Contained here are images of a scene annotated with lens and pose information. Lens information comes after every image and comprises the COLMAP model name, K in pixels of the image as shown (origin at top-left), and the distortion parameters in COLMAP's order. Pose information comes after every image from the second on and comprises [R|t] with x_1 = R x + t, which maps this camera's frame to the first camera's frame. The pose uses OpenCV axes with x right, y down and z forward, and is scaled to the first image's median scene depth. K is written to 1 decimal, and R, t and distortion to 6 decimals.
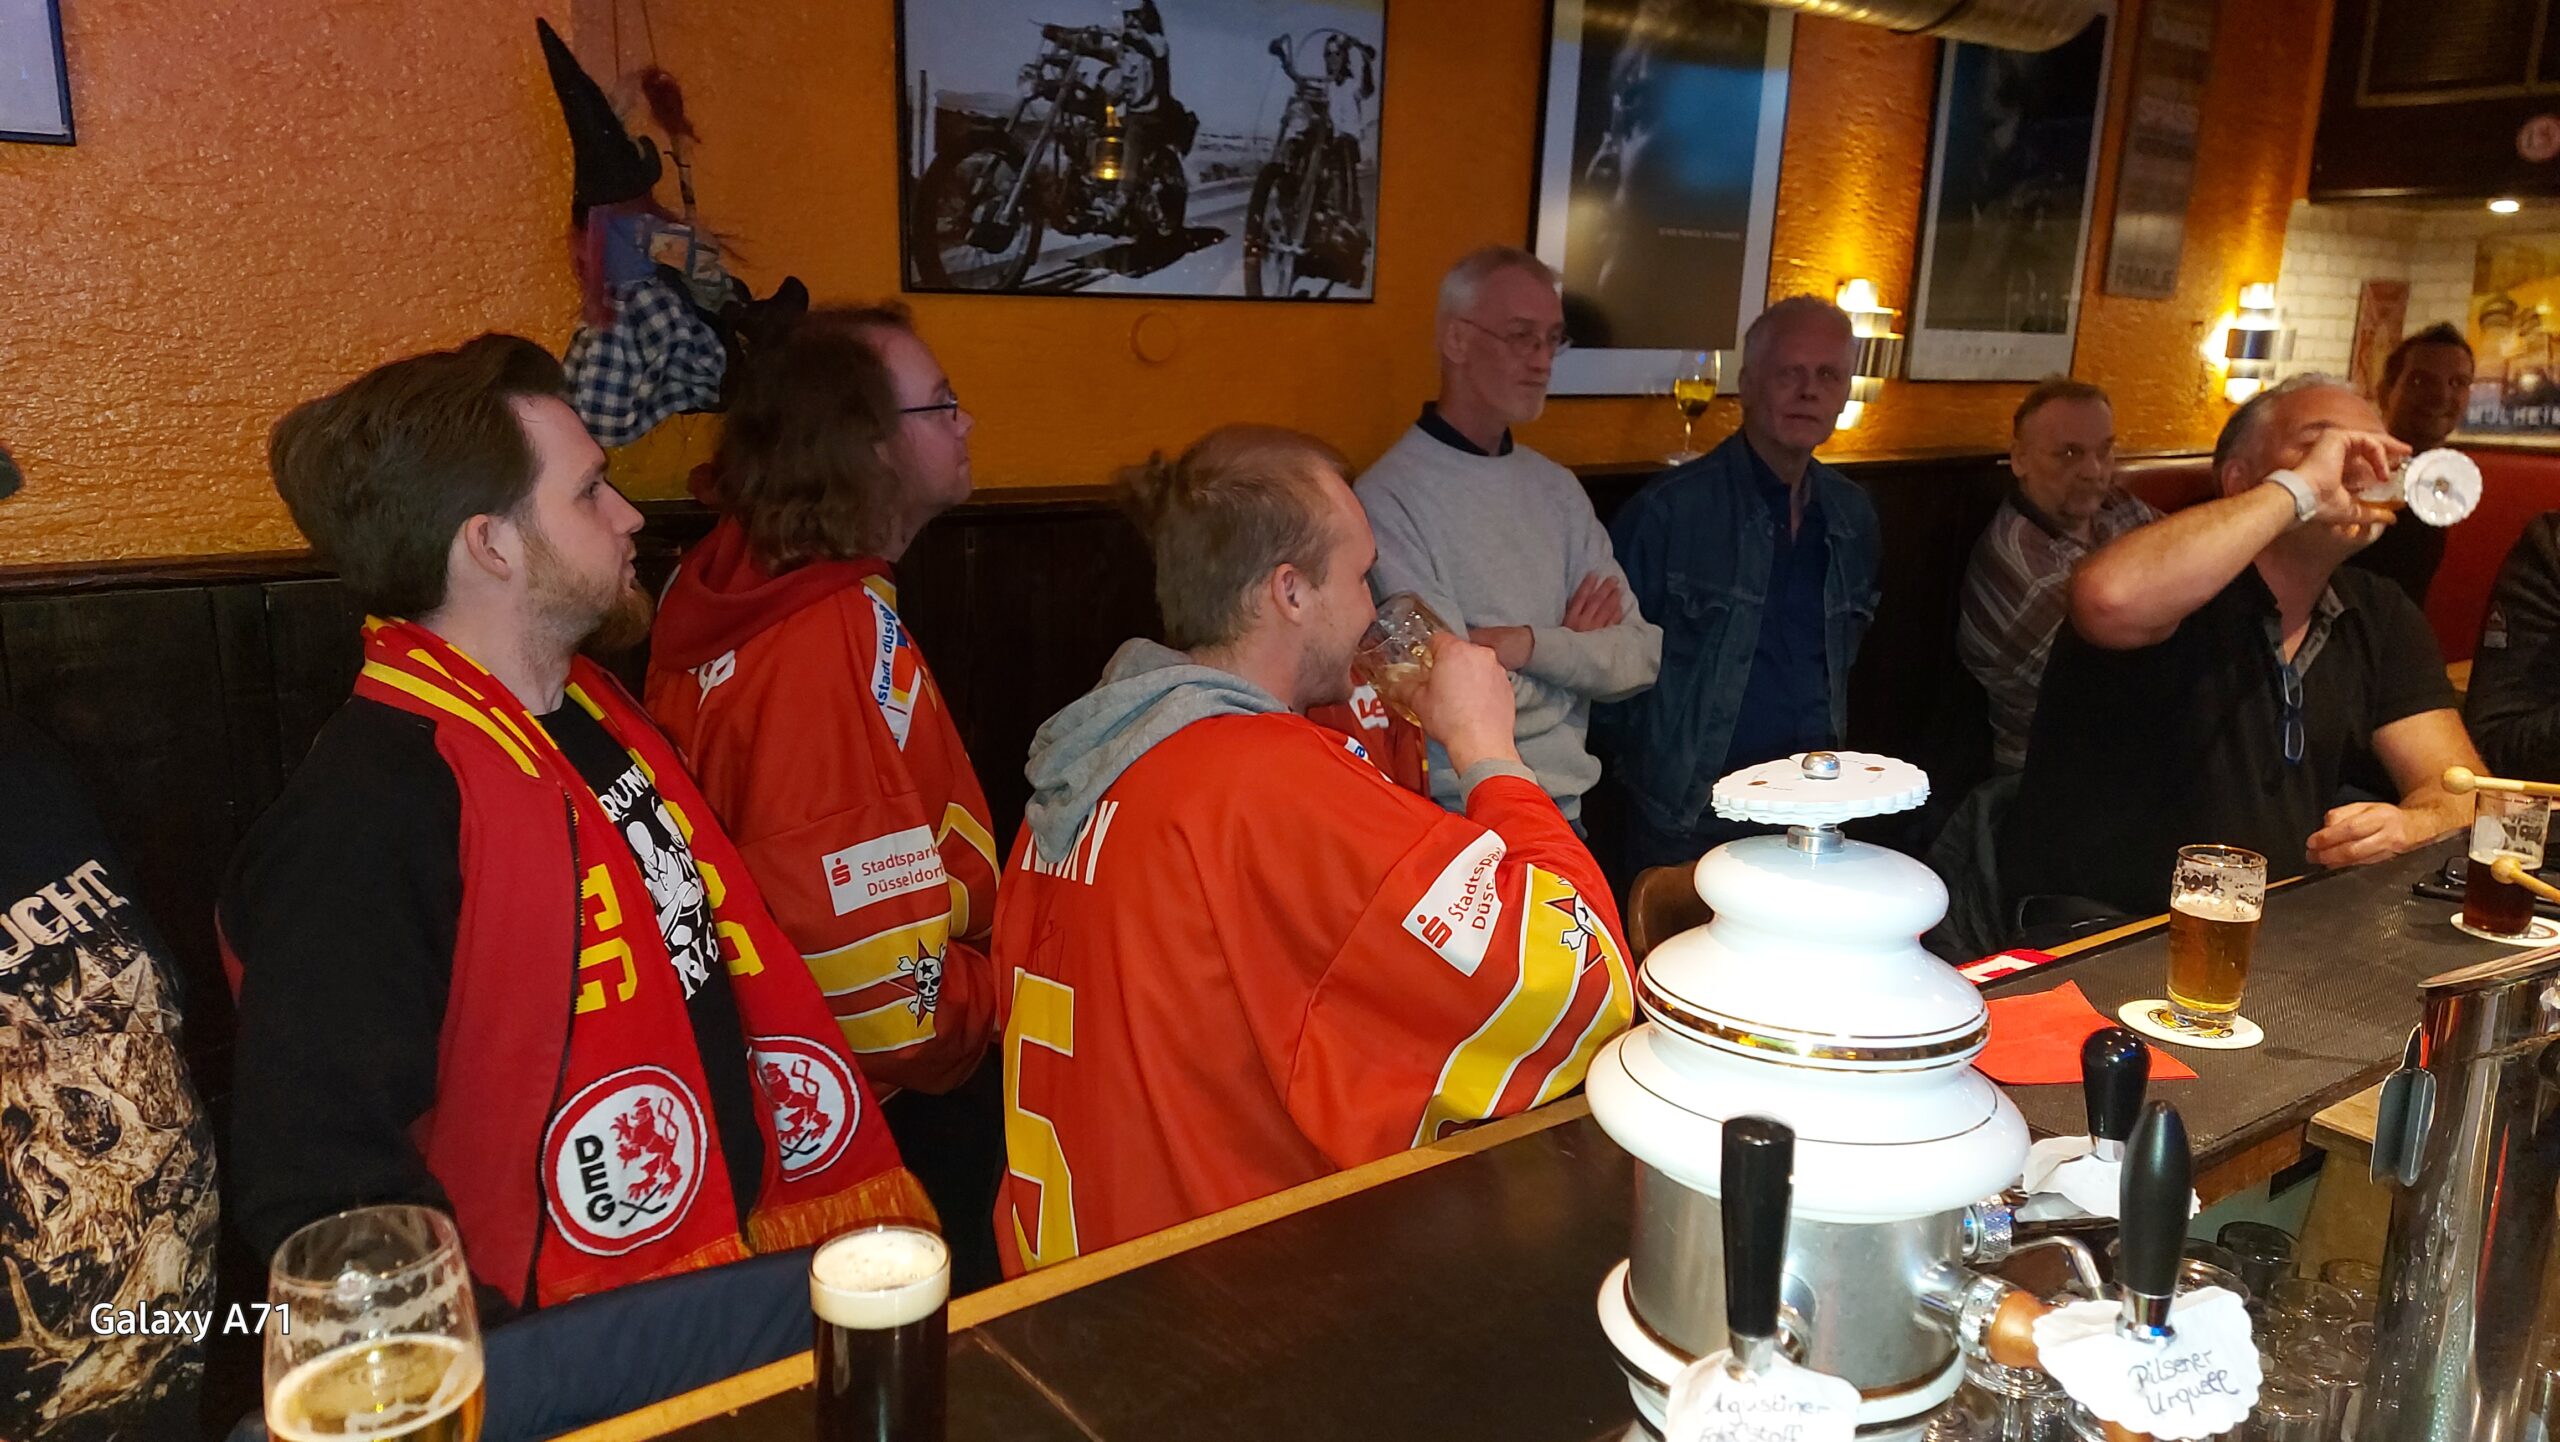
lens RADIAL K [[1806.9, 0, 1291.0], [0, 1806.9, 744.4], [0, 0, 1]] dist [0.091700, -0.101550]
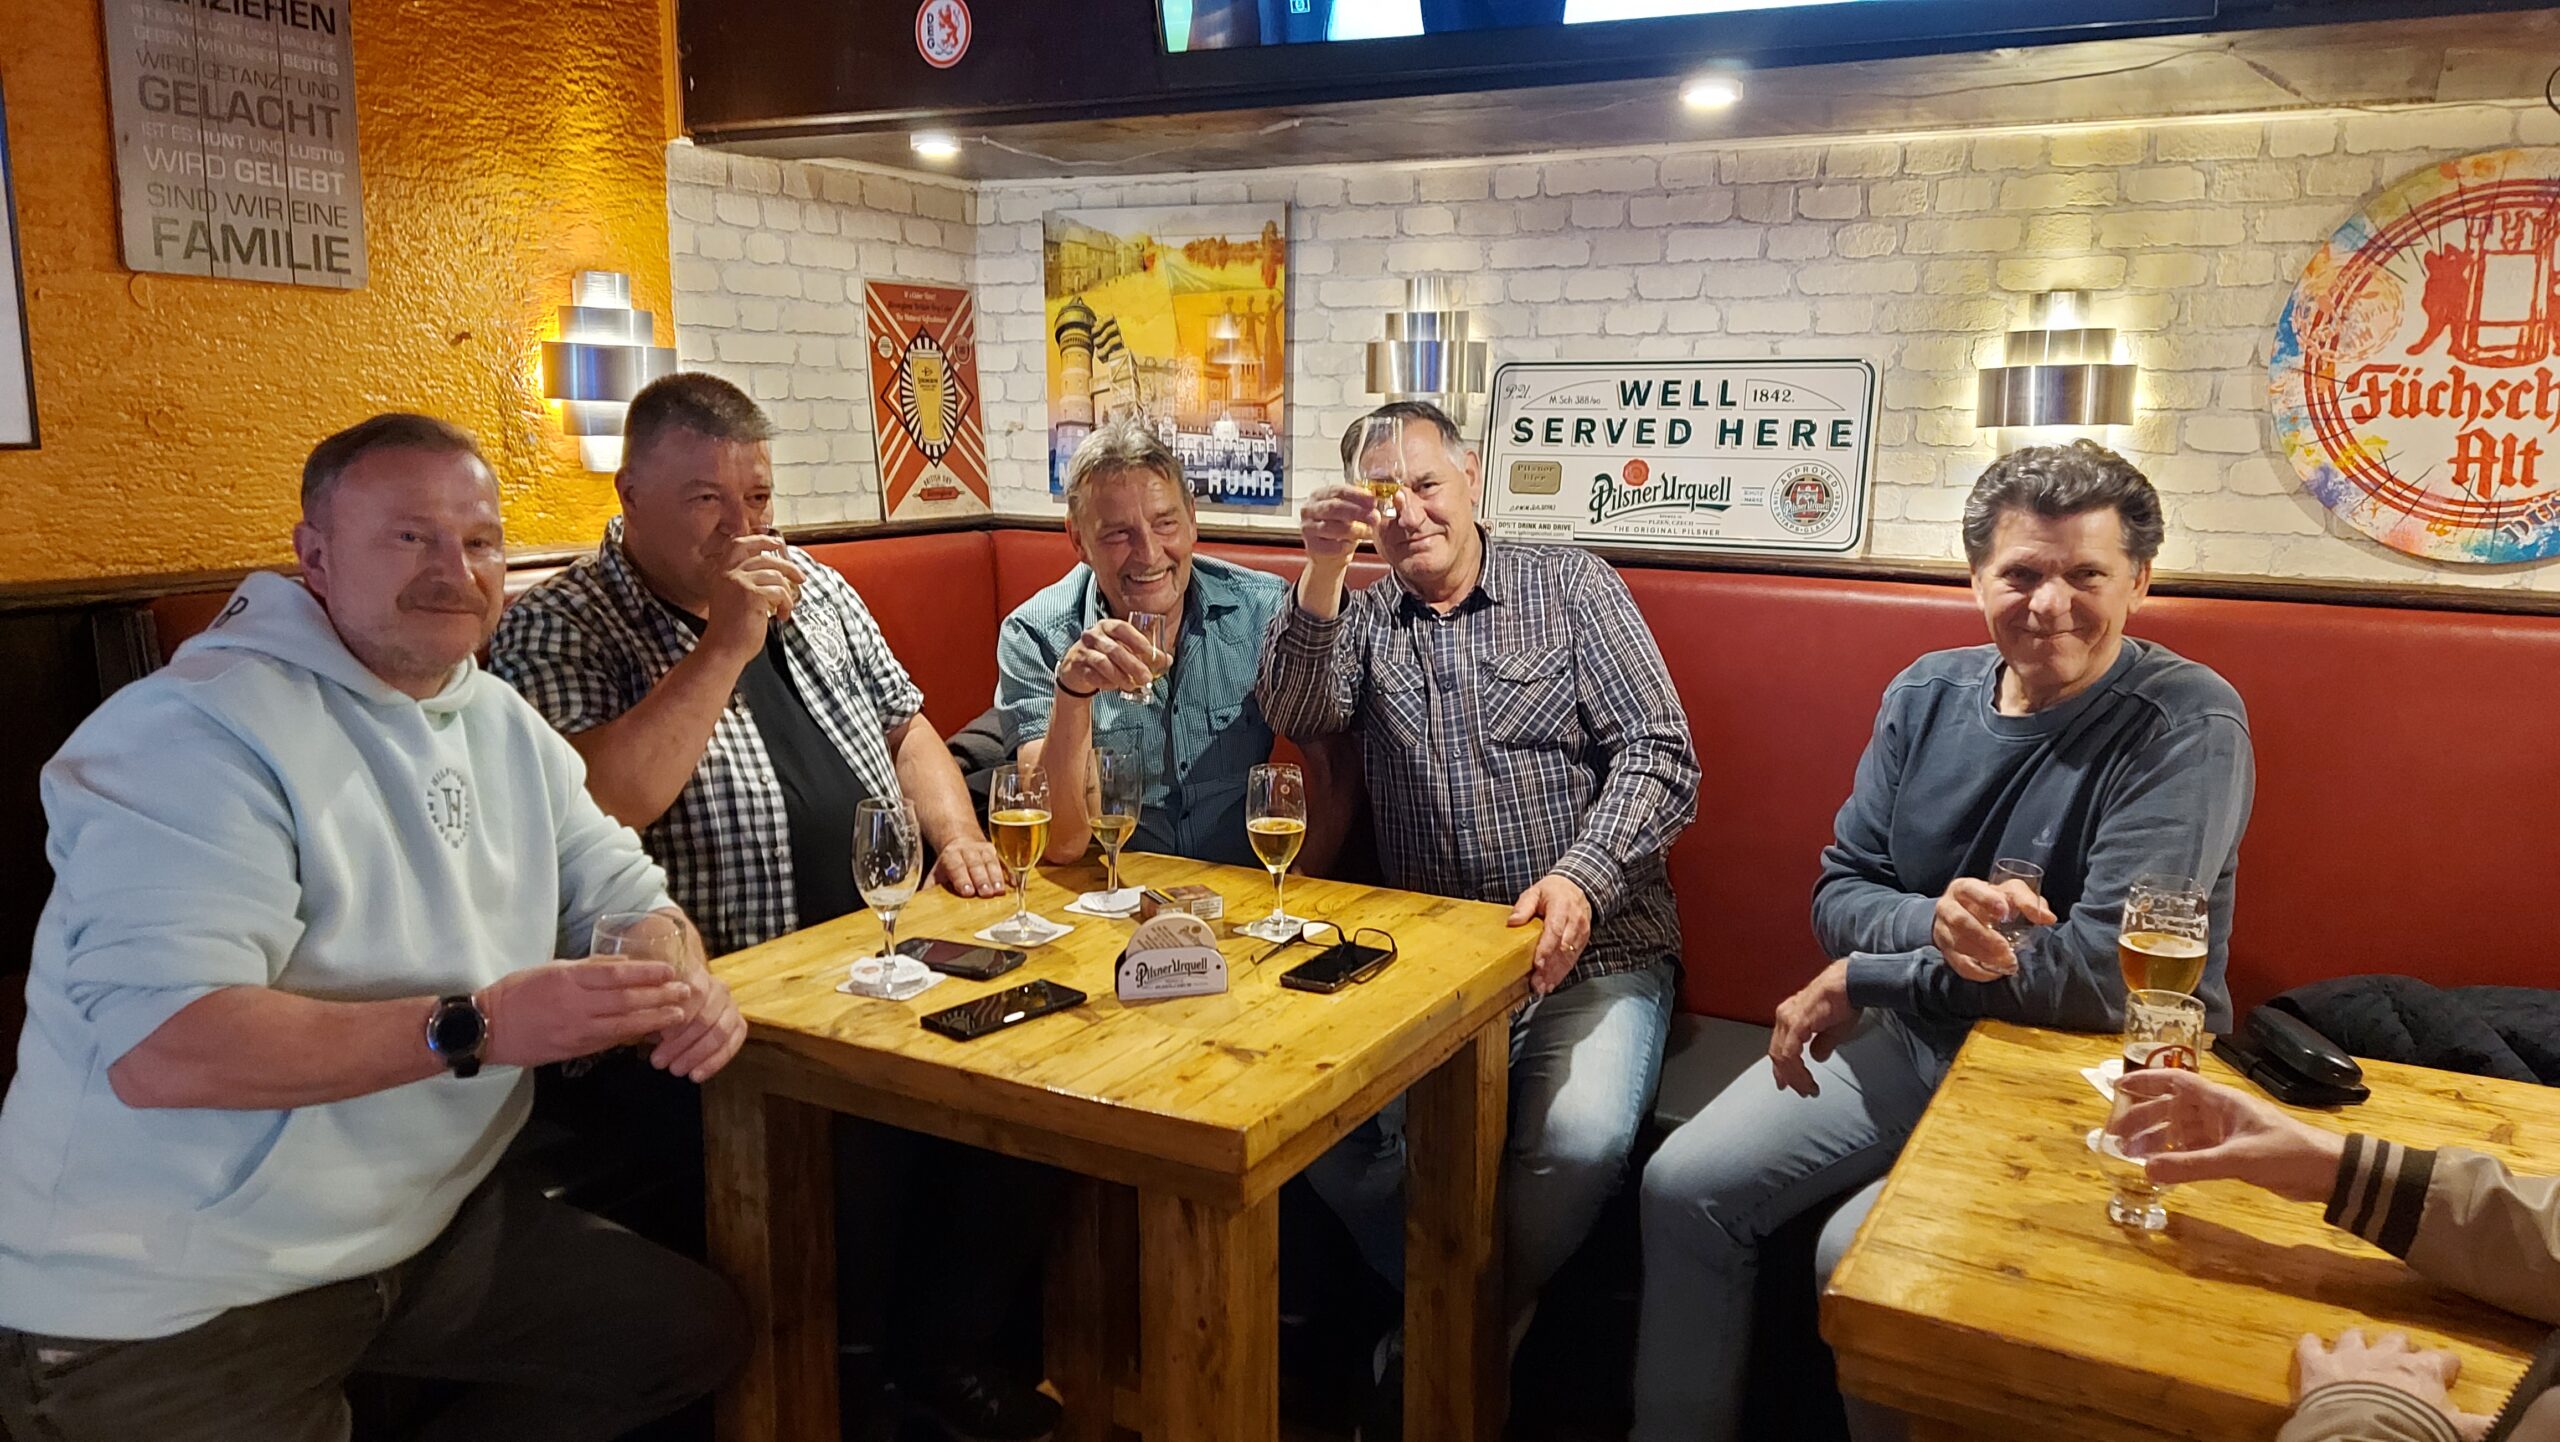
lens RADIAL K [[1806.9, 0, 1293.2], [0, 1806.9, 735.1], [0, 0, 1]] dist [0.091700, -0.101550]
pose [[0.918050, -0.083182, 0.387640, 0.872184], [0.094939, 0.995420, -0.011240, -0.131608], [-0.384929, 0.047121, 0.921742, 0.674637]]
